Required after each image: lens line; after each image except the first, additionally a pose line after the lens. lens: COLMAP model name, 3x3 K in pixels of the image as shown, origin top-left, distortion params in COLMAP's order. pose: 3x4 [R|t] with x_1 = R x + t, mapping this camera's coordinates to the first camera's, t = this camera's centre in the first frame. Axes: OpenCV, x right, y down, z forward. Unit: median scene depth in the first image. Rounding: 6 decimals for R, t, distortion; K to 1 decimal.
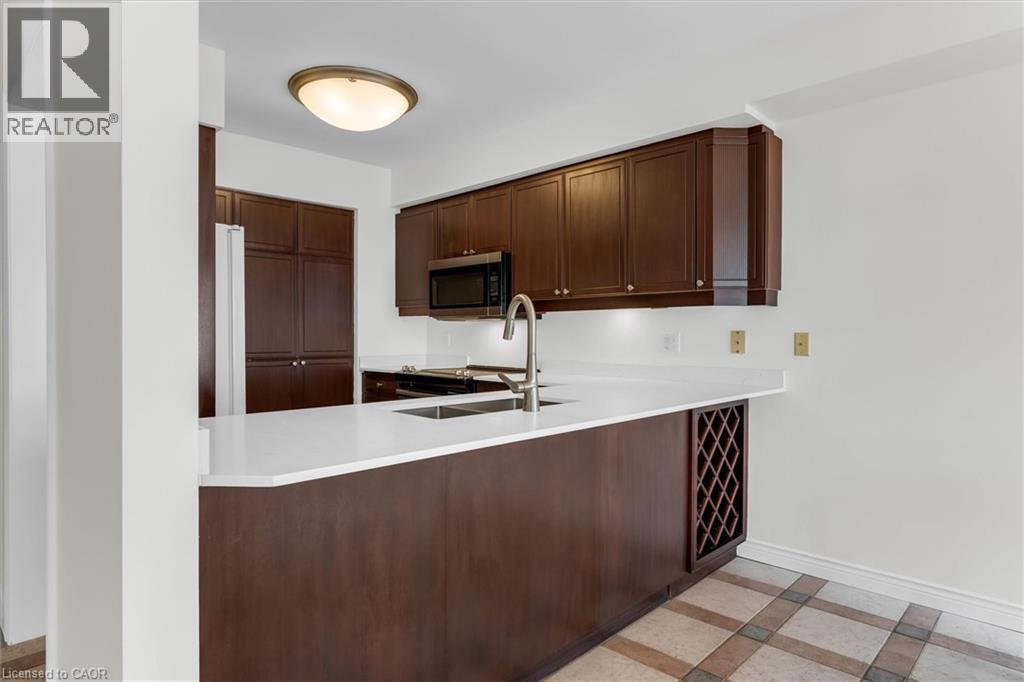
lens RADIAL K [[589.2, 0, 512.1], [0, 589.2, 339.1], [0, 0, 1]] dist [0.001998, 0.000637]
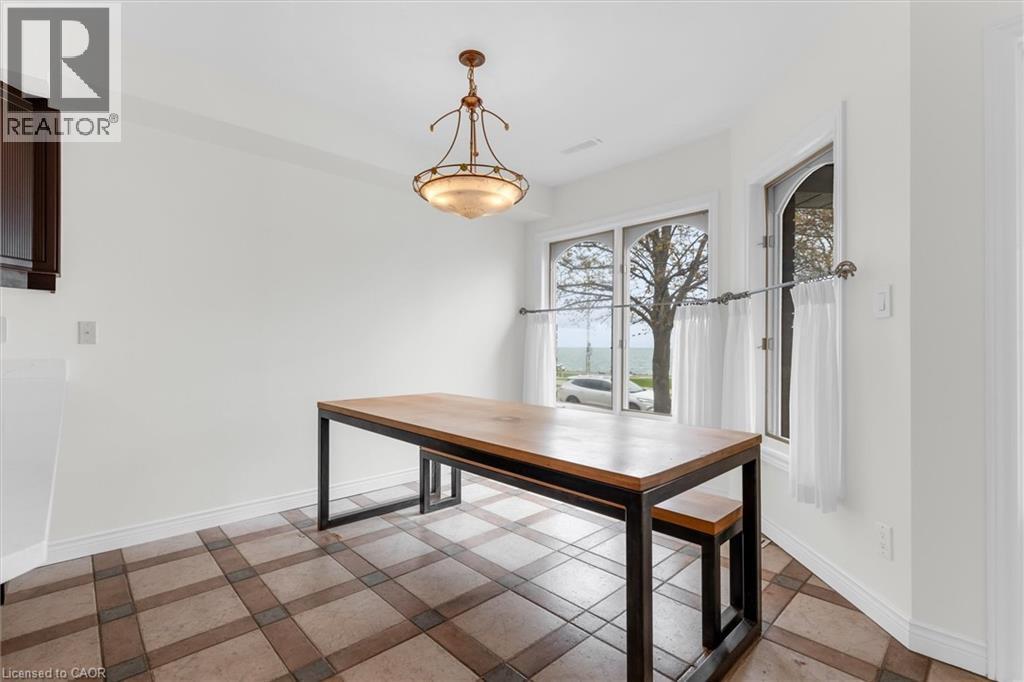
lens RADIAL K [[463.2, 0, 512.1], [0, 463.2, 342.2], [0, 0, 1]] dist [-0.001581, -0.000250]
pose [[0.040953, 0.001513, 0.999160, -0.314960], [0.002883, 0.999995, -0.001632, 0.031658], [-0.999157, 0.002947, 0.040948, 0.254967]]
